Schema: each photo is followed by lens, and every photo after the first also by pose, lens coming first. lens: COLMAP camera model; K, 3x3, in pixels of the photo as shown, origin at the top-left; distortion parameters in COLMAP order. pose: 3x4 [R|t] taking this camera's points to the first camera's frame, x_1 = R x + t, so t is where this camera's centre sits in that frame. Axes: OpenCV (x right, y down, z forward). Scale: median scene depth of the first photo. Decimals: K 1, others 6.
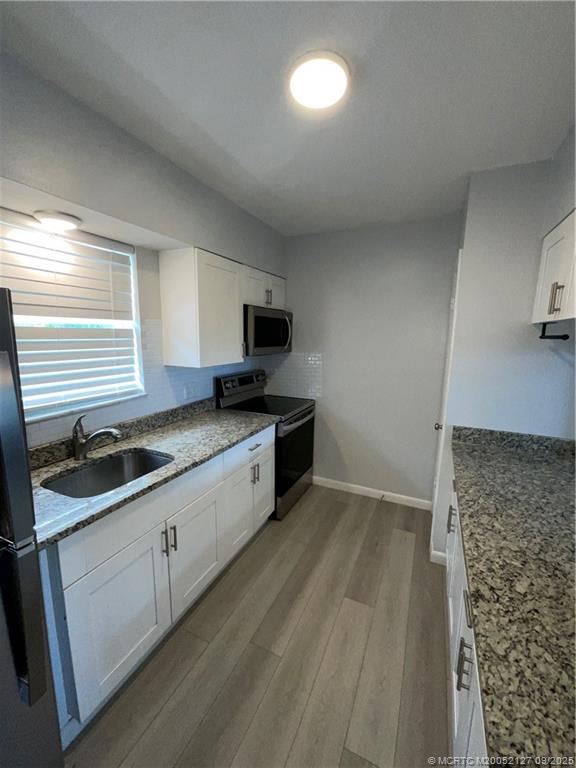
lens RADIAL K [[311.9, 0, 288.0], [0, 311.9, 384.0], [0, 0, 1]] dist [0.001603, -0.000605]
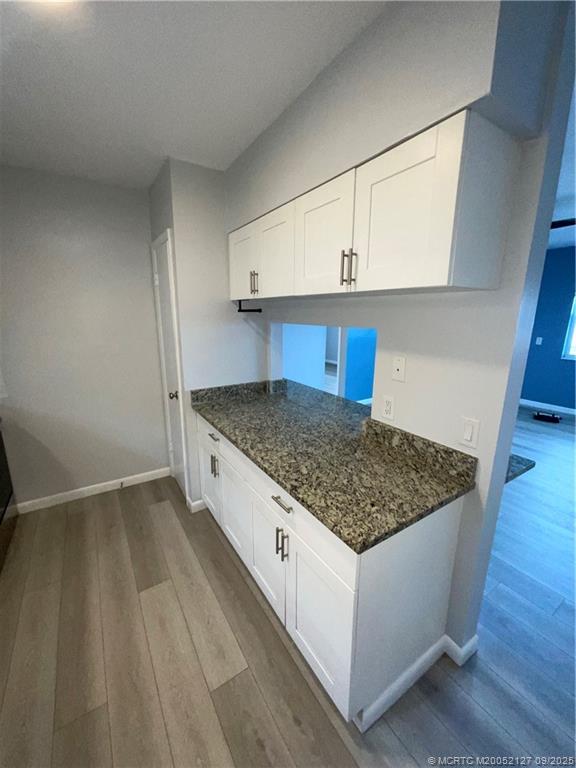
lens RADIAL K [[311.9, 0, 288.0], [0, 311.9, 384.0], [0, 0, 1]] dist [0.001603, -0.000605]
pose [[0.535820, -0.203790, 0.819370, -0.236851], [0.139921, 0.978449, 0.151855, -0.015109], [-0.832658, 0.033280, 0.552787, 0.086036]]
